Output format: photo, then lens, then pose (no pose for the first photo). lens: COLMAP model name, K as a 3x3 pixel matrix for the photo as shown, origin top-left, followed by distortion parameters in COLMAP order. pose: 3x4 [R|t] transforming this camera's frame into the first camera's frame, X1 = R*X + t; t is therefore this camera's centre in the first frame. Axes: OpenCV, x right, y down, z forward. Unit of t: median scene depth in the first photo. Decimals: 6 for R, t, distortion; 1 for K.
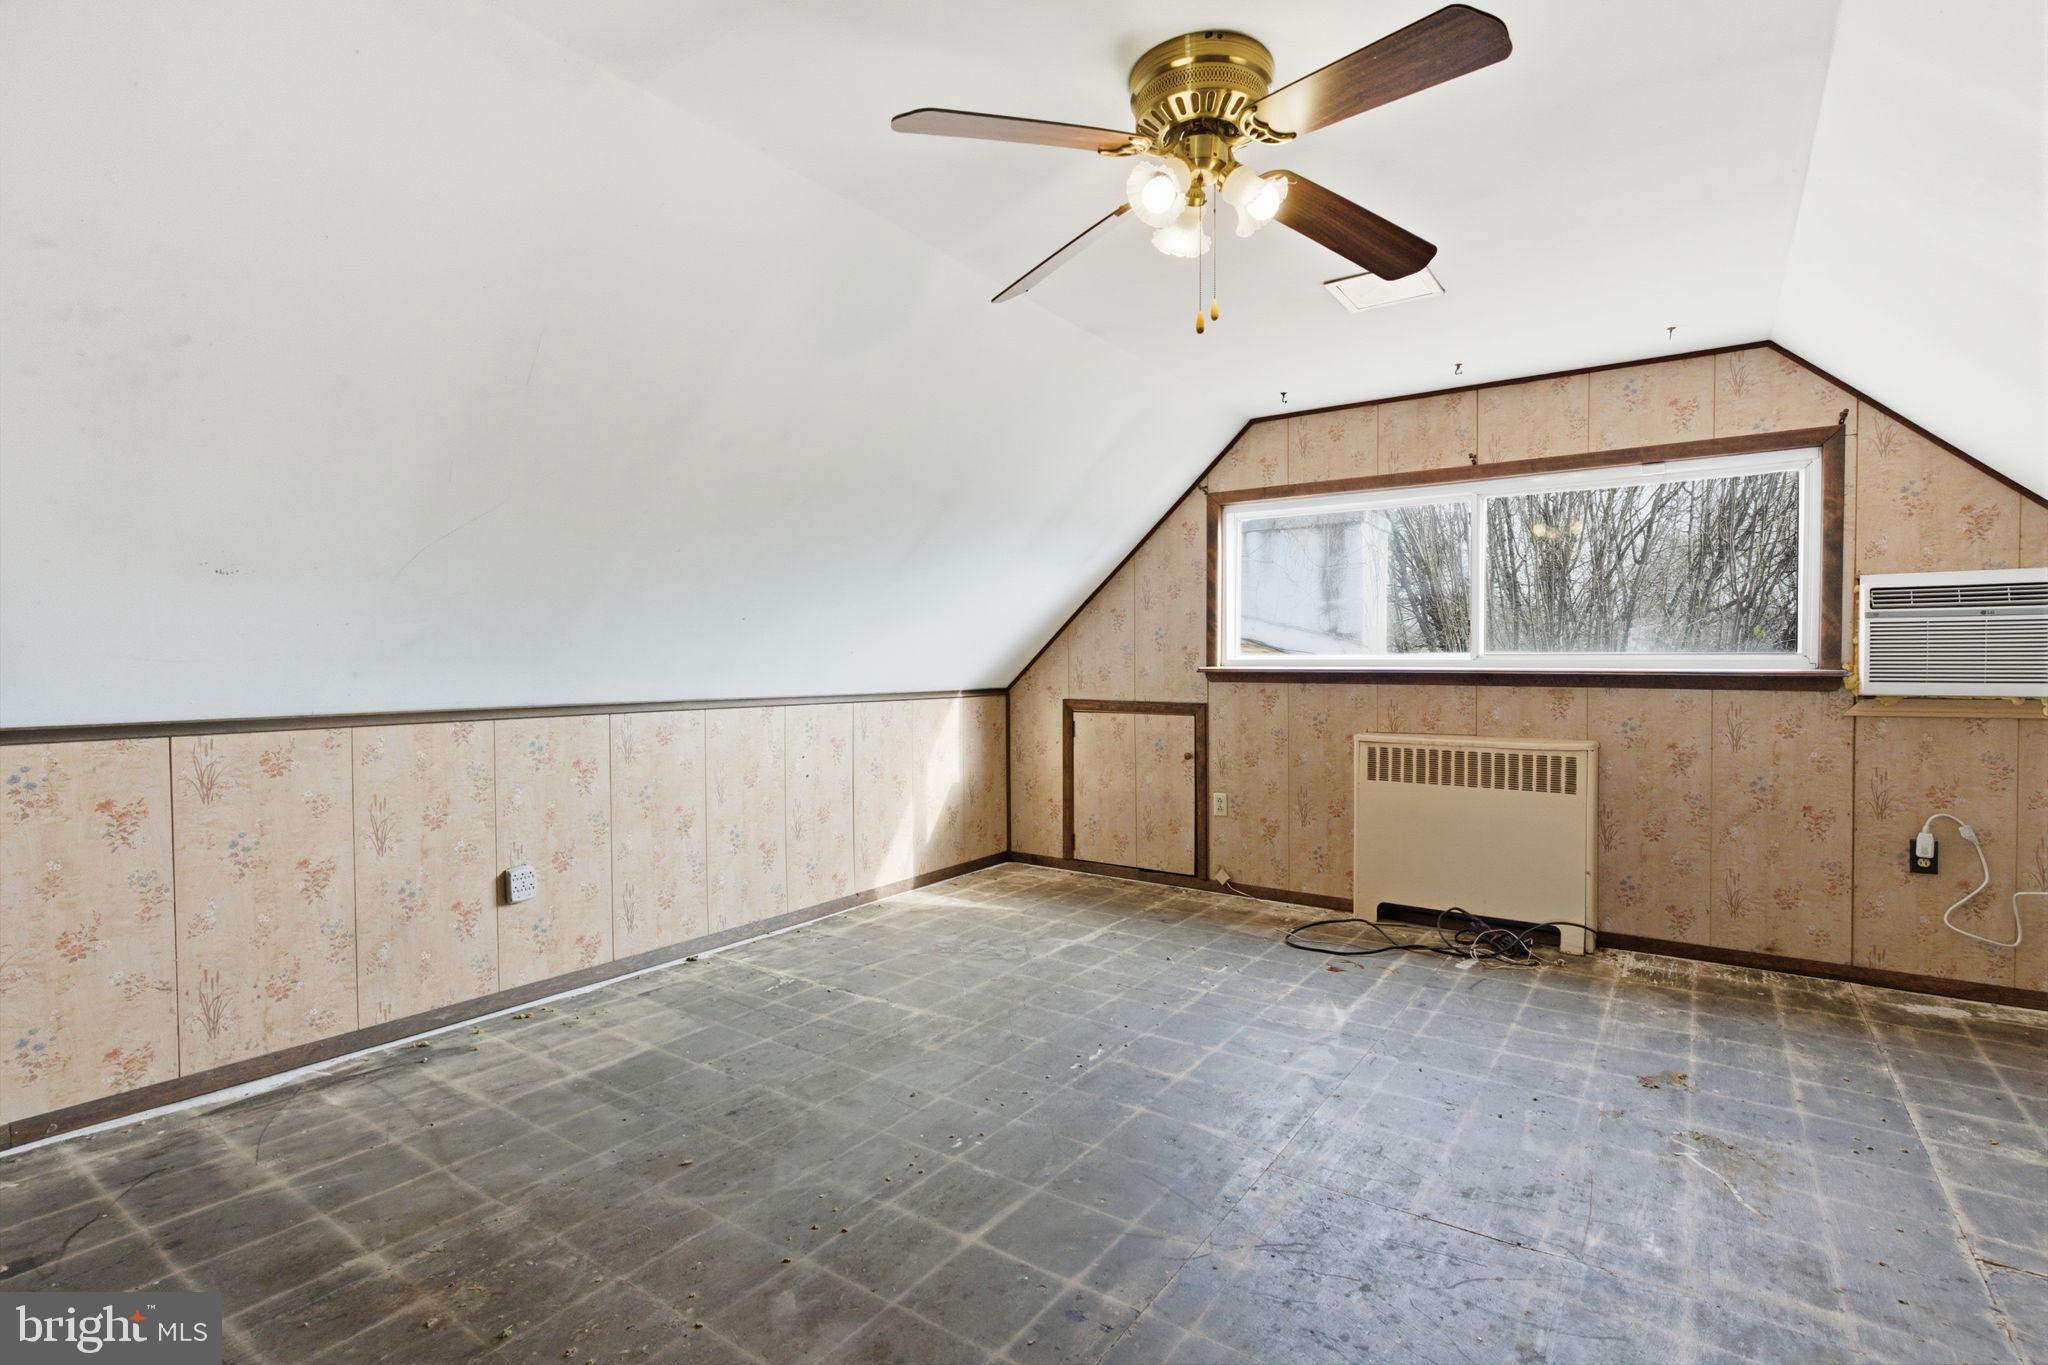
lens RADIAL K [[966.0, 0, 1024.2], [0, 966.0, 679.4], [0, 0, 1]] dist [0.001508, 0.000449]
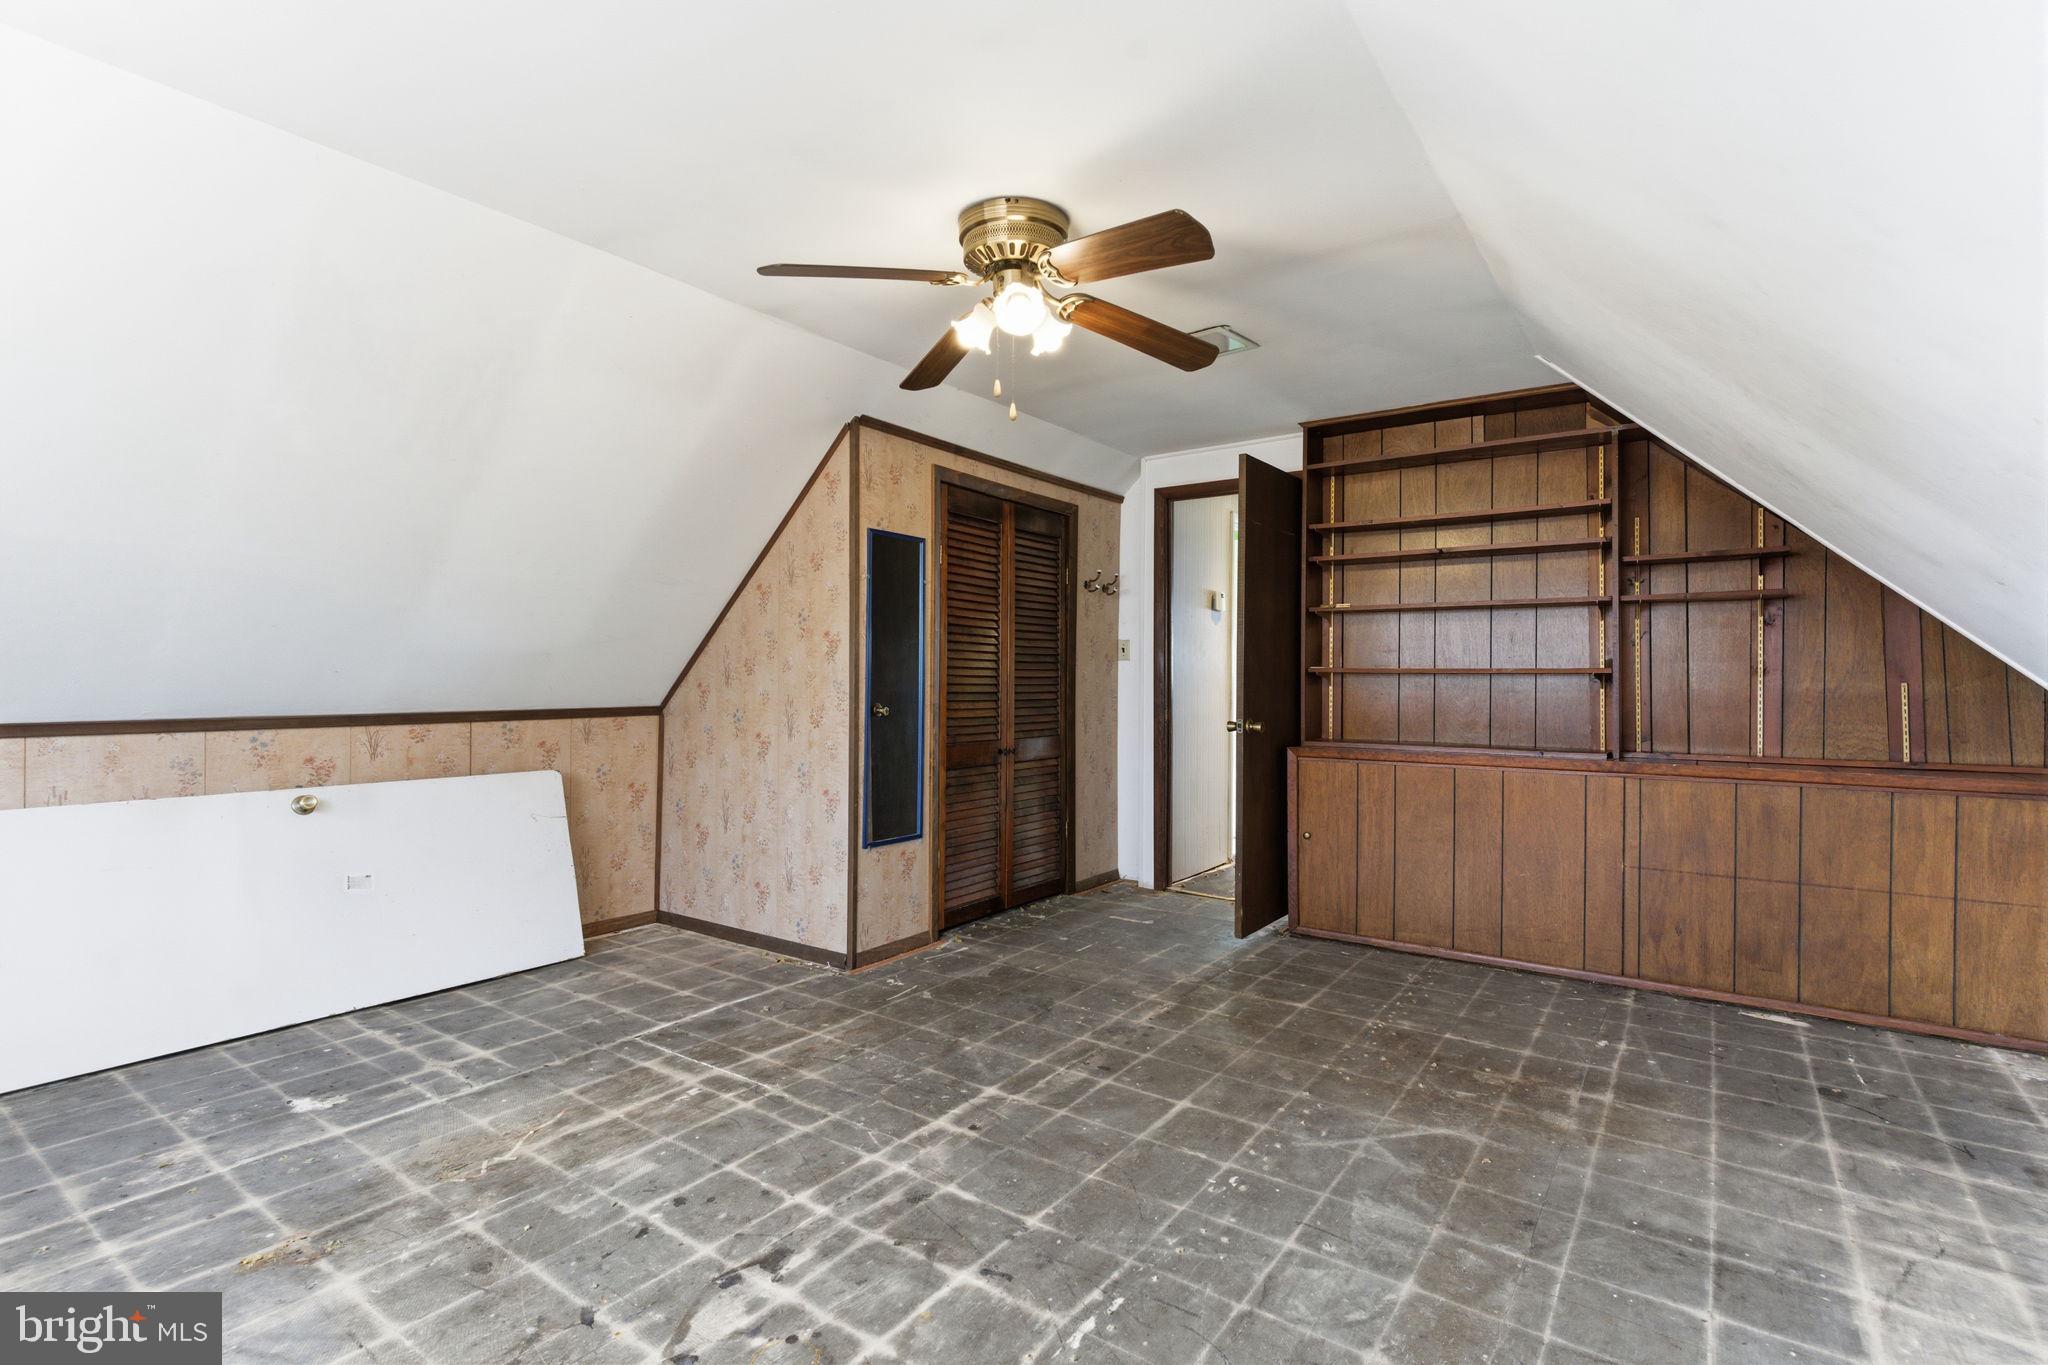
lens RADIAL K [[966.0, 0, 1024.8], [0, 966.0, 677.1], [0, 0, 1]] dist [0.001508, 0.000449]
pose [[-0.999955, -0.003180, 0.008923, 0.139154], [-0.003009, 0.999812, 0.019168, -0.035465], [-0.008982, 0.019140, -0.999776, 2.086061]]
